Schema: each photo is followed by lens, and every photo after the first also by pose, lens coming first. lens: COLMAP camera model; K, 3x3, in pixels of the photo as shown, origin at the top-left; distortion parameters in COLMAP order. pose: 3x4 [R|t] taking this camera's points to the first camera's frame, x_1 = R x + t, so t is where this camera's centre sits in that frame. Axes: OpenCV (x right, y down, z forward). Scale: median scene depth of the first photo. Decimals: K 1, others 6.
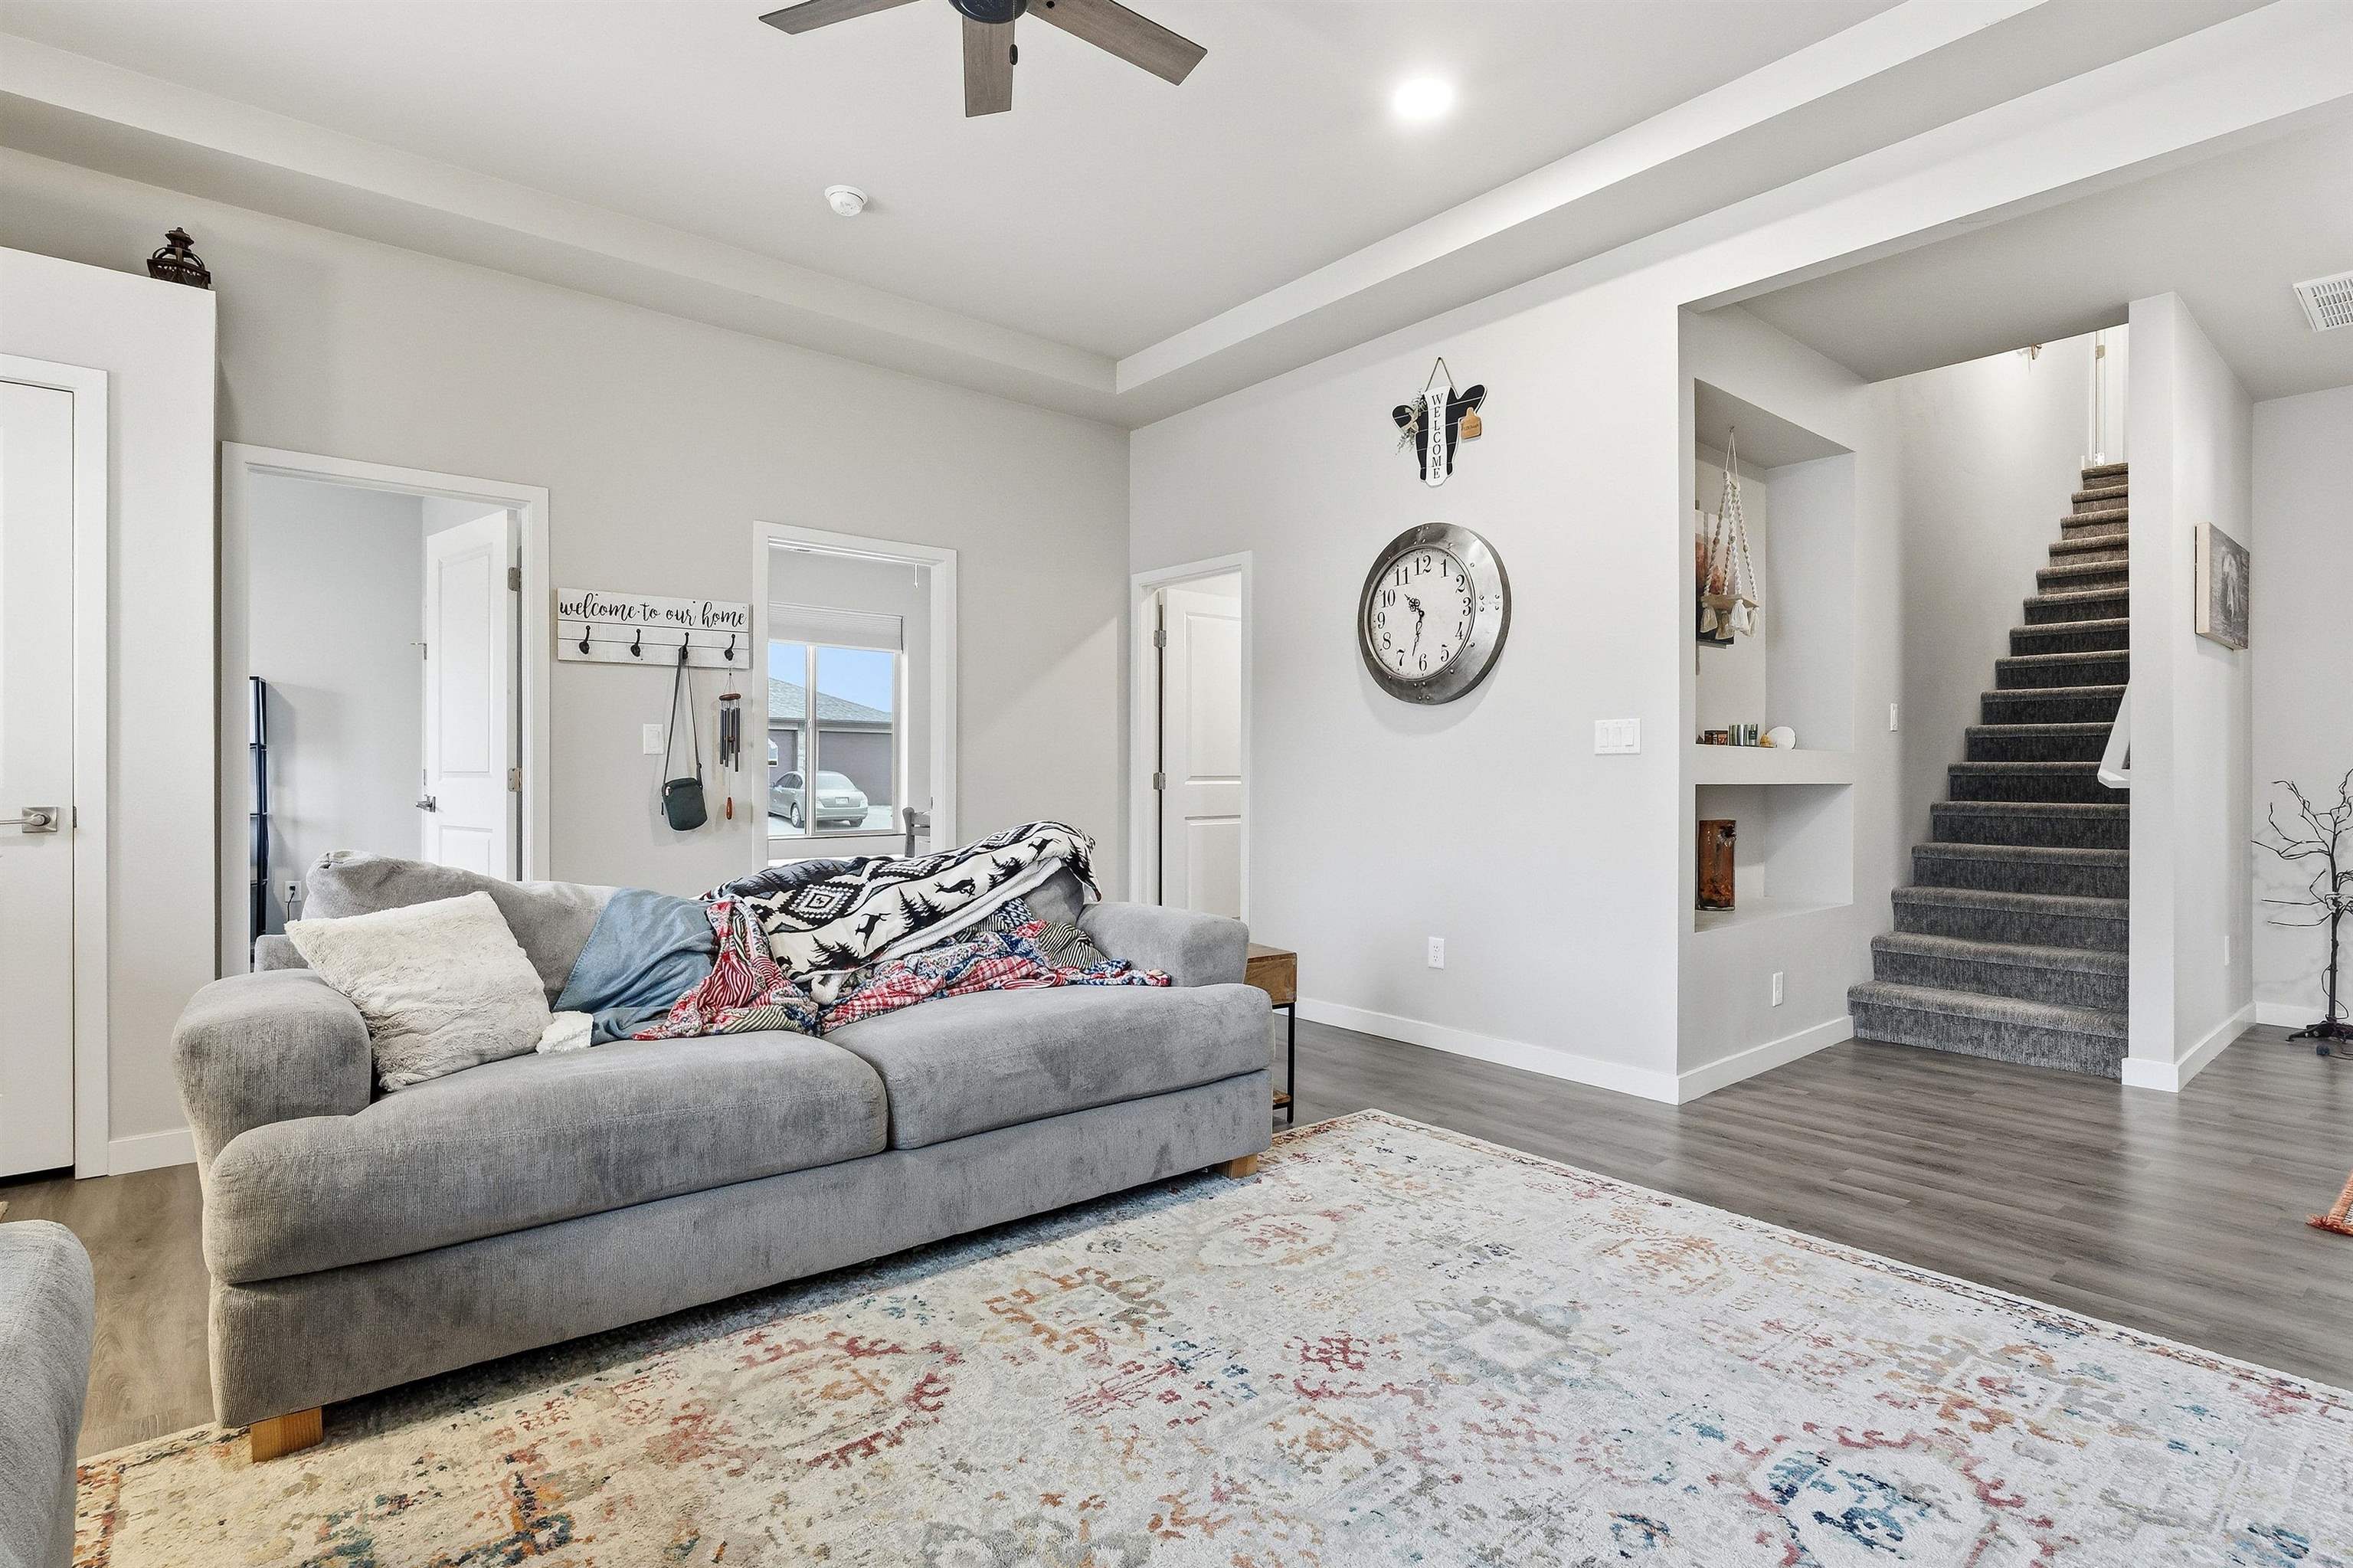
lens RADIAL K [[1137.2, 0, 1174.1], [0, 1137.2, 785.3], [0, 0, 1]] dist [0.006889, -0.007156]
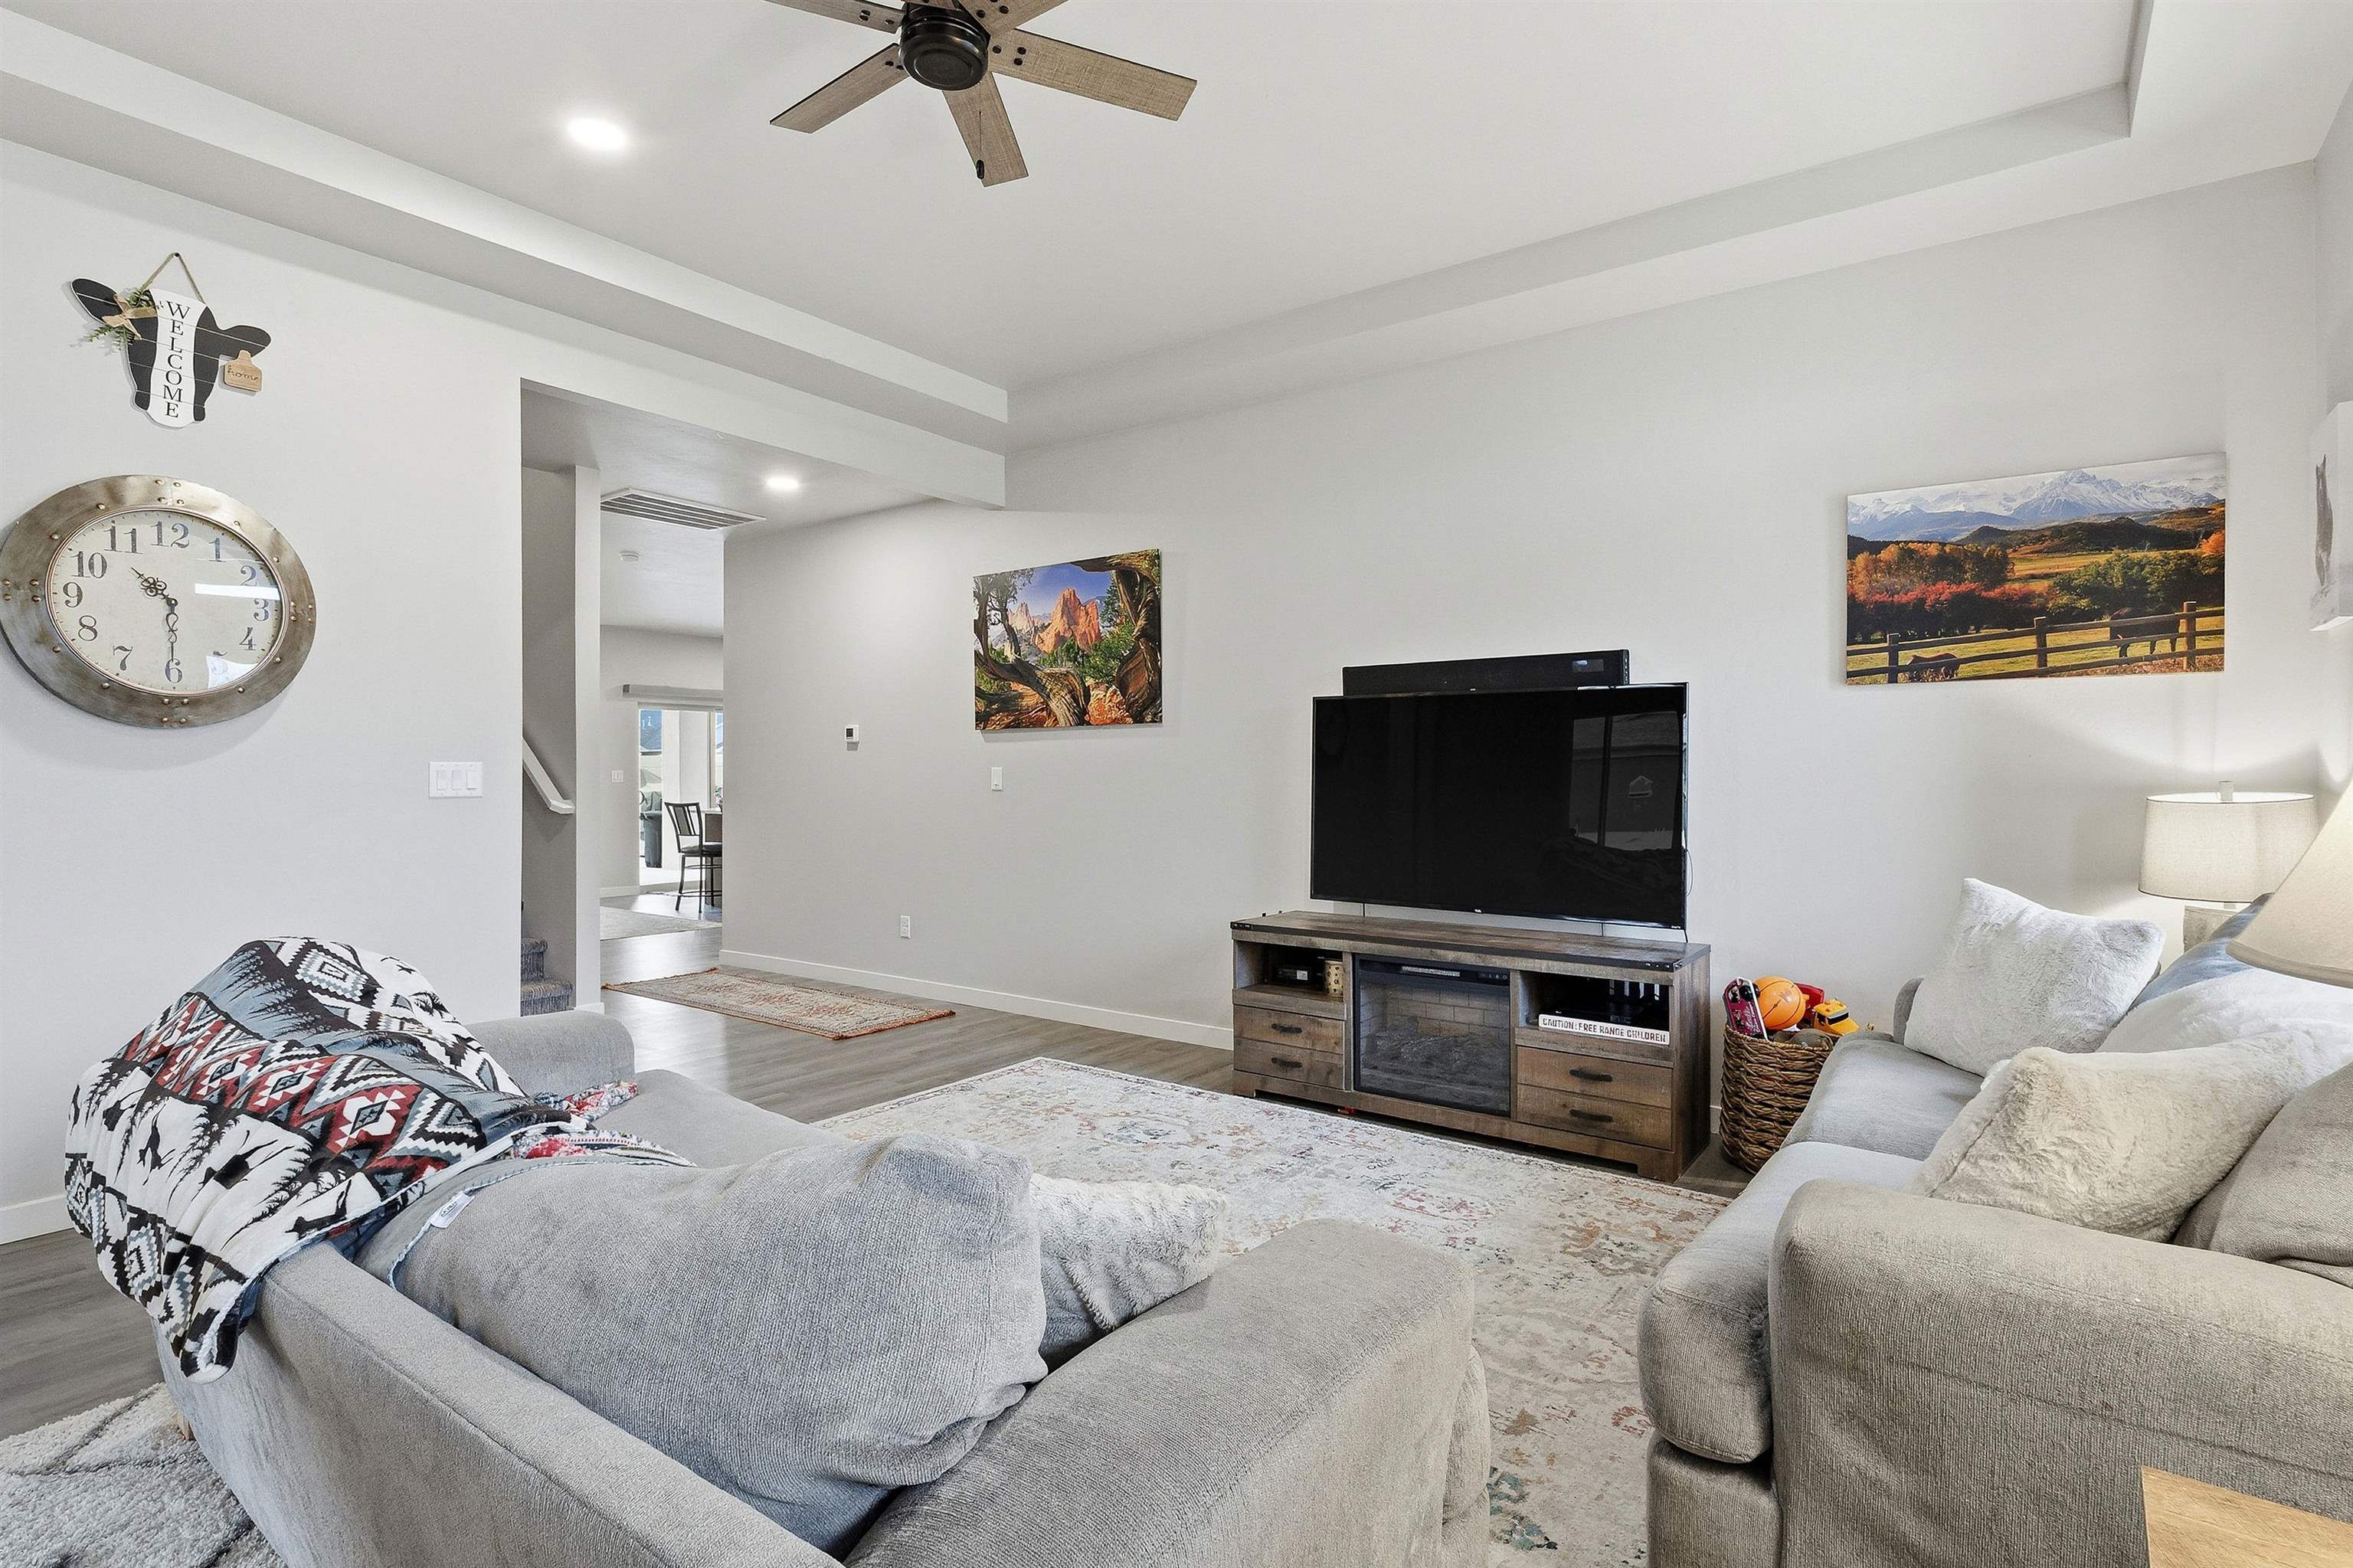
lens RADIAL K [[1137.2, 0, 1174.7], [0, 1137.2, 777.8], [0, 0, 1]] dist [0.006889, -0.007156]
pose [[-0.237524, -0.001390, 0.971381, -0.633893], [0.008704, 0.999956, 0.003559, -0.037720], [-0.971343, 0.009300, -0.237502, 0.561769]]
